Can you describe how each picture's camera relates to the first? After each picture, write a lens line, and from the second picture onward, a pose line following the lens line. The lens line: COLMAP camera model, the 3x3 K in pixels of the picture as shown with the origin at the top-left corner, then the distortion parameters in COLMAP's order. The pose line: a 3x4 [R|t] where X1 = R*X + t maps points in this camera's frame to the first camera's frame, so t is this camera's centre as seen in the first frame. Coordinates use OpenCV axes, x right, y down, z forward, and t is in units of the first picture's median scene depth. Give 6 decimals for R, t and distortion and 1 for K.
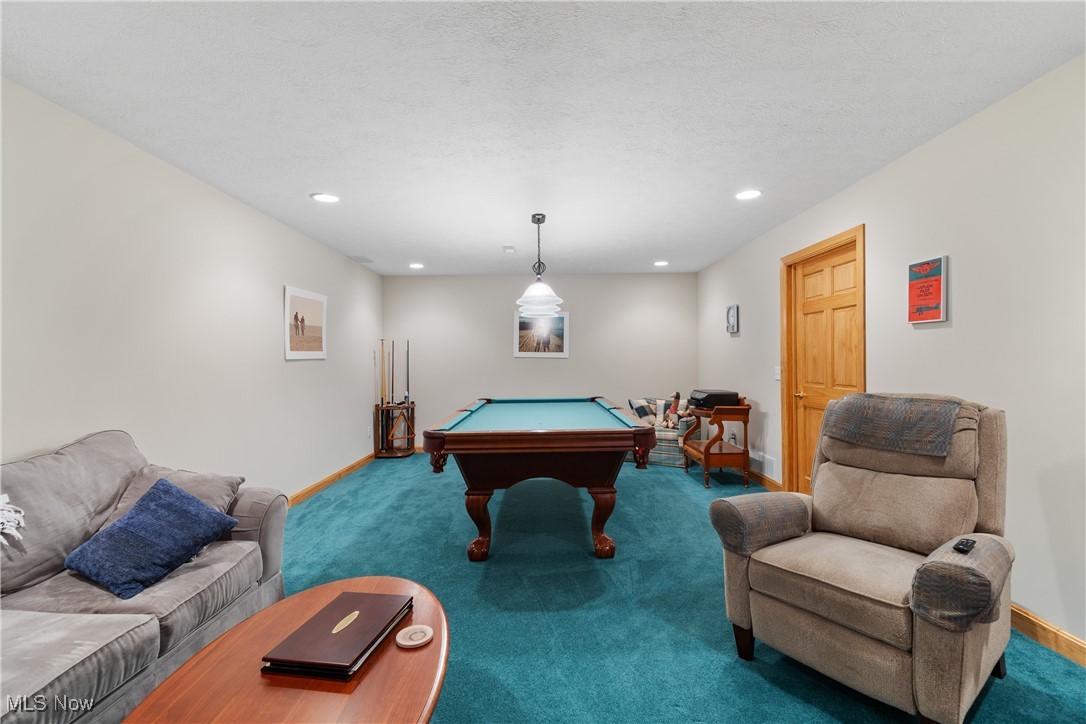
lens RADIAL K [[484.7, 0, 542.5], [0, 484.7, 360.8], [0, 0, 1]] dist [0.001426, 0.000206]
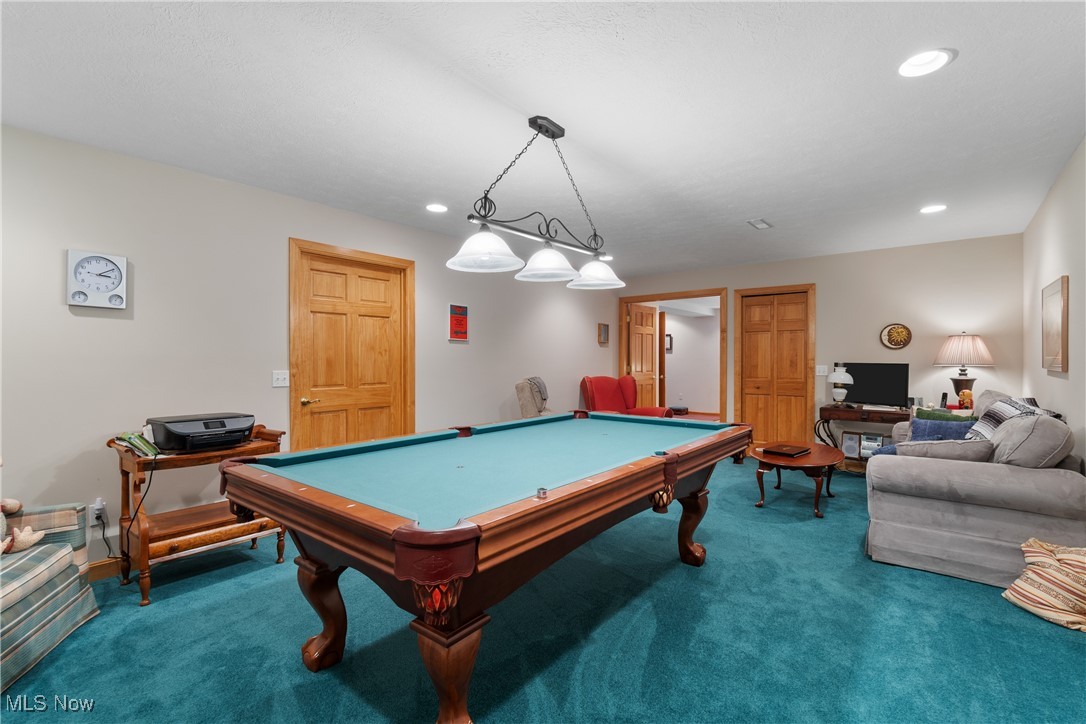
lens RADIAL K [[484.7, 0, 543.7], [0, 484.7, 361.6], [0, 0, 1]] dist [0.001426, 0.000206]
pose [[-0.771070, -0.000322, 0.636751, -0.461926], [0.001321, 0.999997, 0.002105, -0.003727], [-0.636750, 0.002464, -0.771067, 1.745106]]
